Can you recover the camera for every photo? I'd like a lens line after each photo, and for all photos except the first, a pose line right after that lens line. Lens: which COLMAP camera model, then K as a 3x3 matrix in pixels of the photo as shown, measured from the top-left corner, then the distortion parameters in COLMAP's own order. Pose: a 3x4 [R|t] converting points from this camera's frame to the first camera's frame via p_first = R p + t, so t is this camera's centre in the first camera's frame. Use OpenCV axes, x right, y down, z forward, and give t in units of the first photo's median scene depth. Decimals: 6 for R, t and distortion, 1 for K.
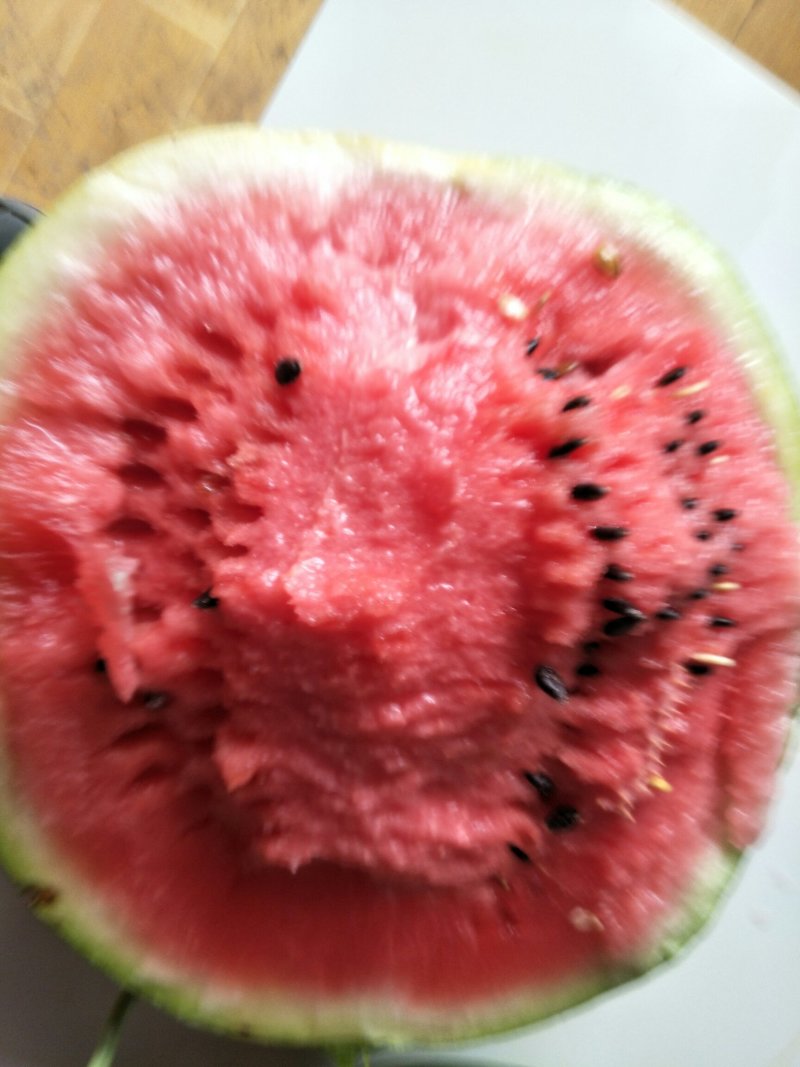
lens RADIAL K [[887.9, 0, 391.1], [0, 887.9, 530.8], [0, 0, 1]] dist [0.039567, -0.112187]
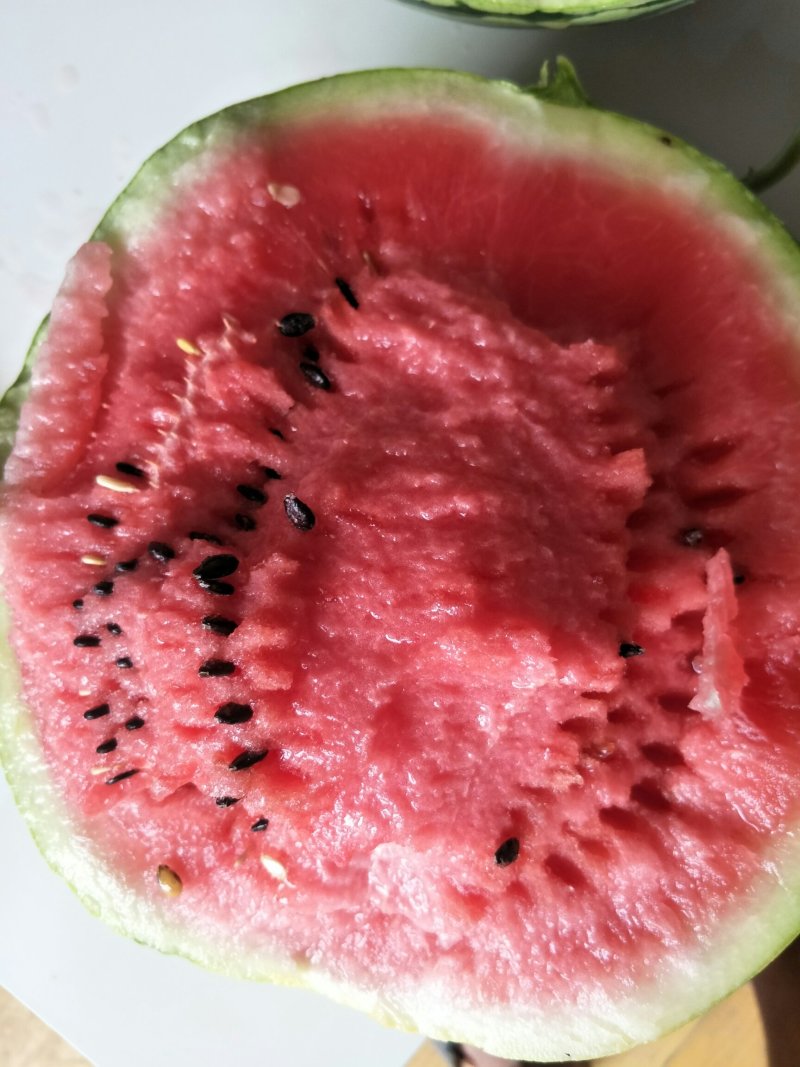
lens RADIAL K [[887.9, 0, 414.7], [0, 887.9, 527.6], [0, 0, 1]] dist [0.039567, -0.112187]
pose [[-0.983704, -0.159173, -0.083611, 0.126443], [0.169114, -0.977031, -0.129655, 0.284061], [-0.061053, -0.141681, 0.988028, 0.049750]]
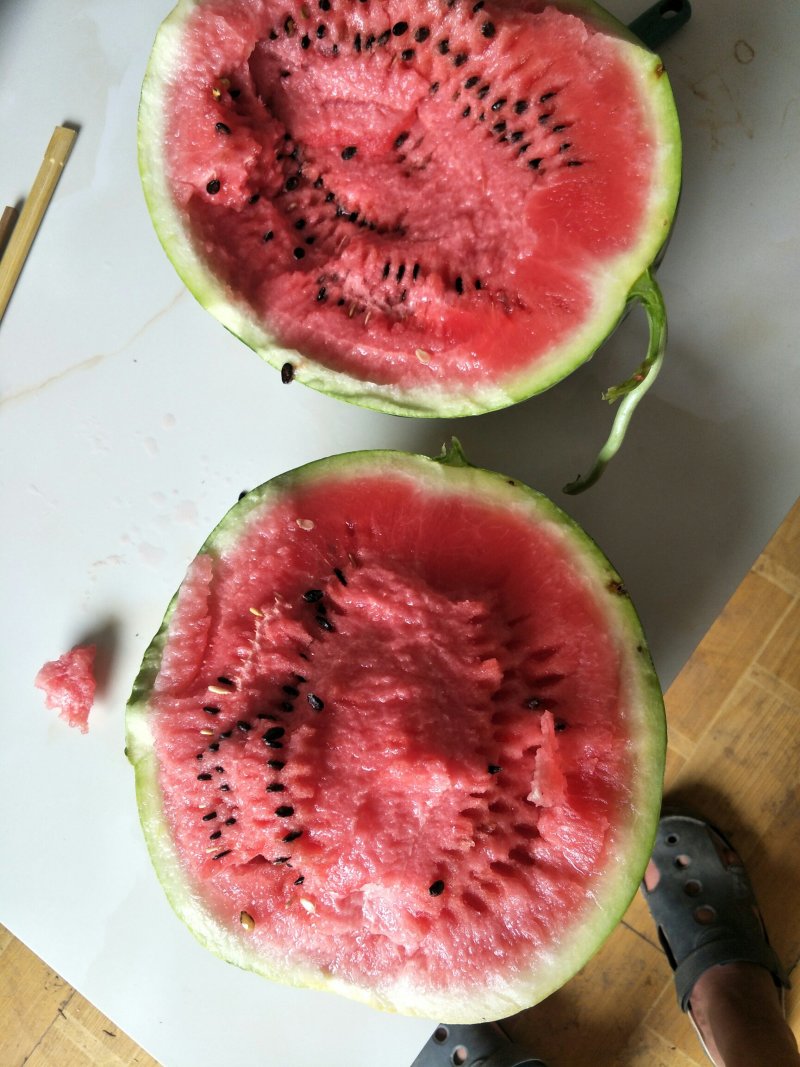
lens RADIAL K [[887.9, 0, 424.6], [0, 887.9, 520.7], [0, 0, 1]] dist [0.039567, -0.112187]
pose [[-0.991977, -0.121327, -0.035527, 0.062550], [0.120392, -0.992349, 0.027382, 0.492965], [-0.038577, 0.022885, 0.998994, -0.803783]]
